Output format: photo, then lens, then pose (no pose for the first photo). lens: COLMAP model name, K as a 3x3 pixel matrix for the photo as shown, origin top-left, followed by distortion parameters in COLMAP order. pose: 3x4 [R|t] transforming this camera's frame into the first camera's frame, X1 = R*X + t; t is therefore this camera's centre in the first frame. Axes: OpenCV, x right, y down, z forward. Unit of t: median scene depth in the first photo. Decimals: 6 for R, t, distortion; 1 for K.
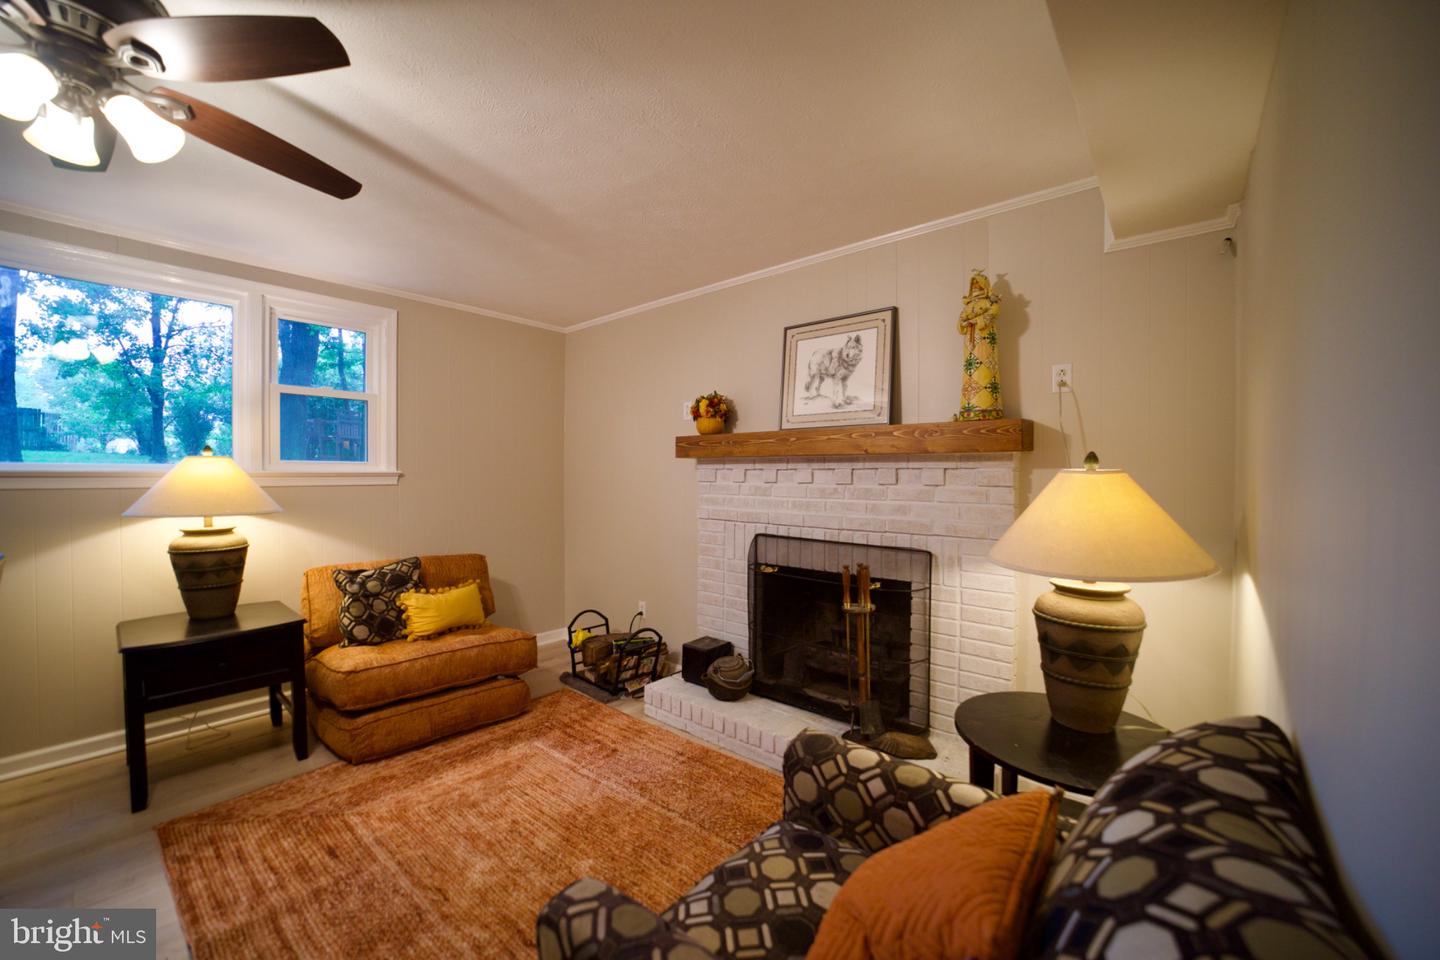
lens RADIAL K [[558.1, 0, 720.0], [0, 558.1, 487.2], [0, 0, 1]] dist [-0.041187, 0.009962]
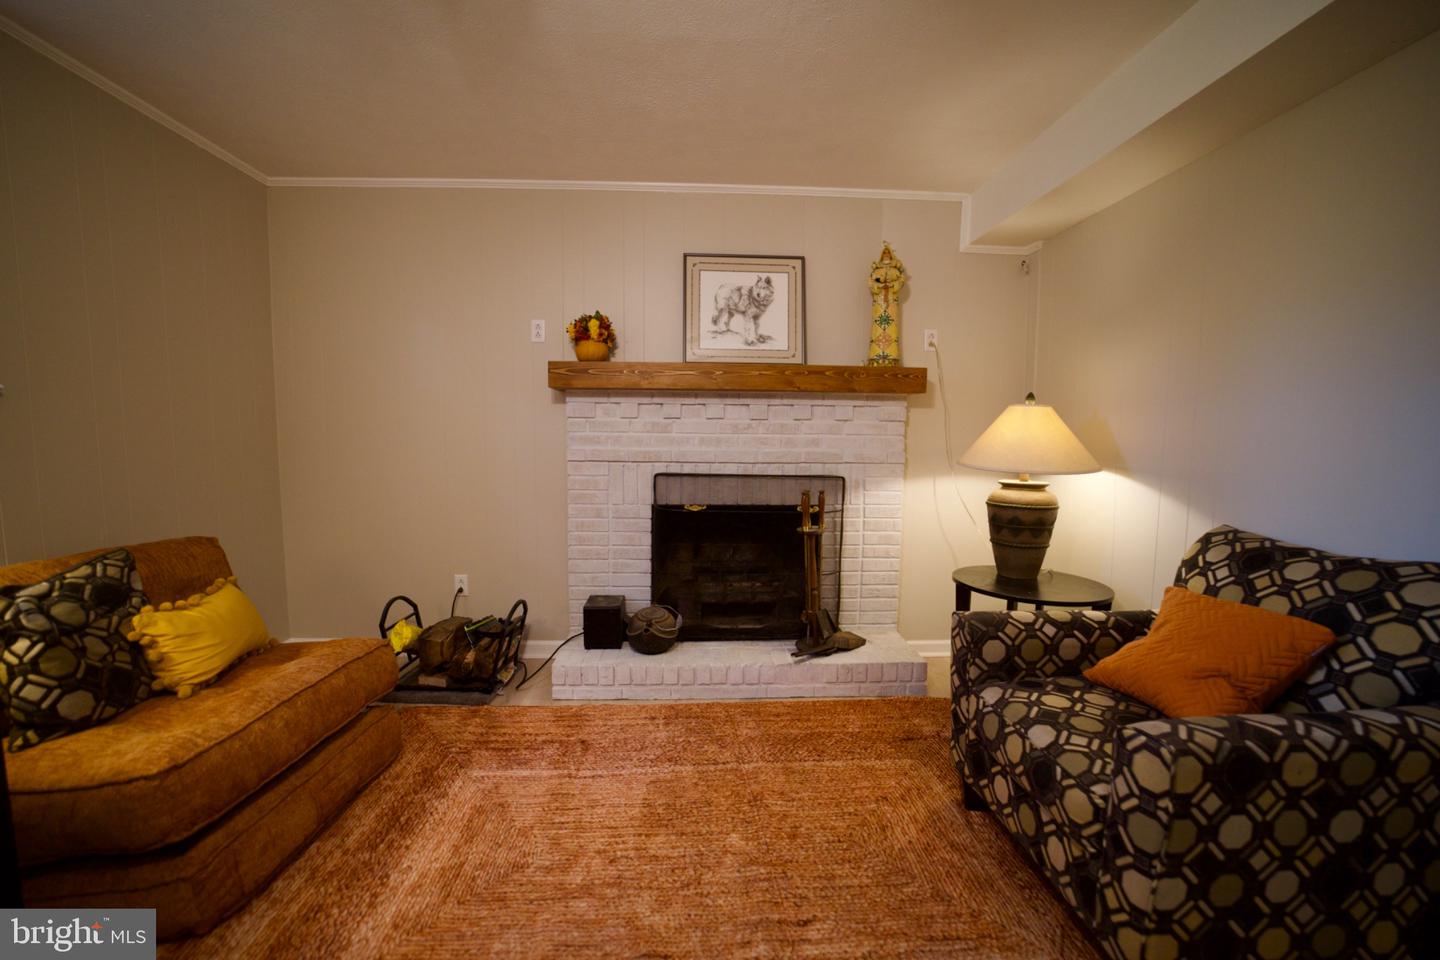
lens RADIAL K [[568.9, 0, 730.1], [0, 568.9, 487.5], [0, 0, 1]] dist [-0.043225, 0.009921]
pose [[0.727779, -0.060430, 0.683144, -0.545505], [0.009218, 0.996882, 0.078362, 0.036864], [-0.685750, -0.050733, 0.726067, 0.251620]]
